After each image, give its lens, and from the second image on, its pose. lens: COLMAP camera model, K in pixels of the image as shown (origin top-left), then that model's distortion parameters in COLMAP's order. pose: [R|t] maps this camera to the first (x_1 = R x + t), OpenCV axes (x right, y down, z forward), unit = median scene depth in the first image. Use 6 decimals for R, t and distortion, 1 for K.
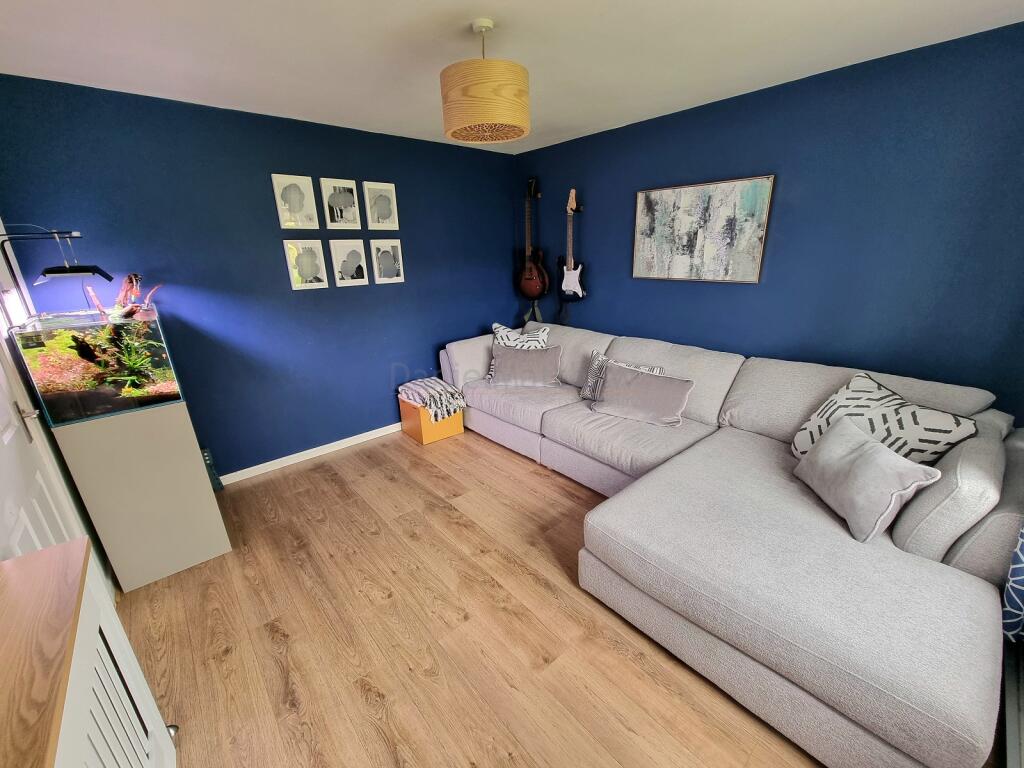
lens RADIAL K [[418.9, 0, 515.7], [0, 418.9, 384.9], [0, 0, 1]] dist [-0.002675, 0.000022]
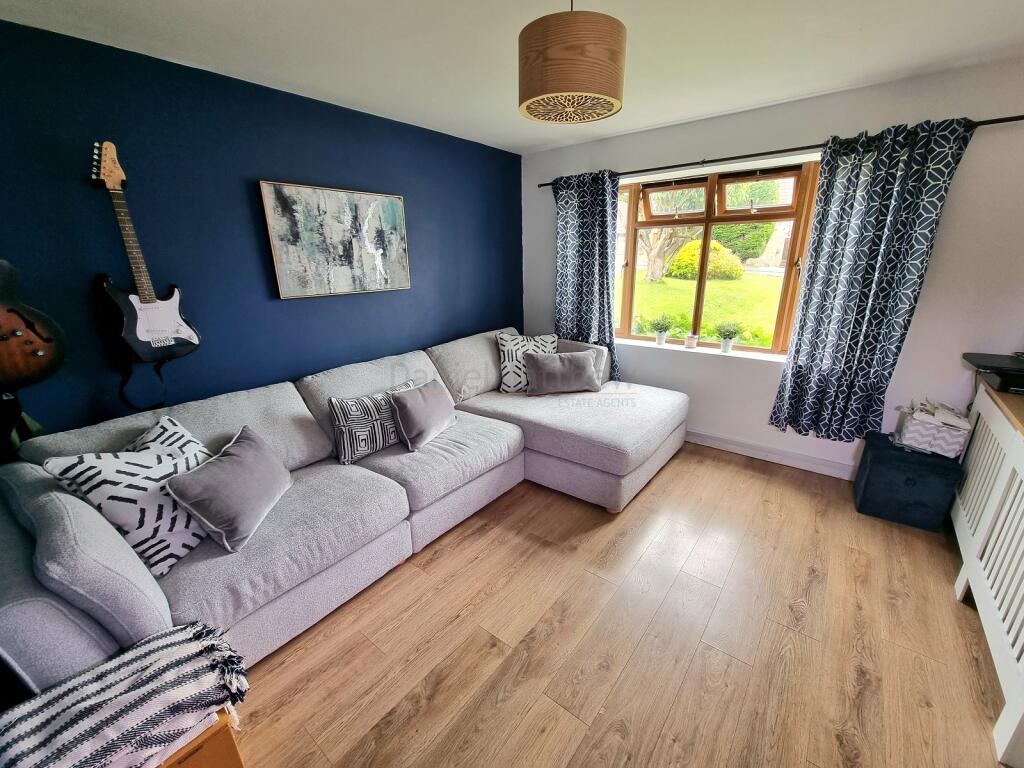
lens RADIAL K [[418.9, 0, 516.5], [0, 418.9, 391.6], [0, 0, 1]] dist [-0.002675, 0.000022]
pose [[-0.178622, -0.279115, 0.943498, -0.591184], [0.328825, 0.886850, 0.324609, -0.241986], [-0.927345, 0.368228, -0.066631, 0.817316]]
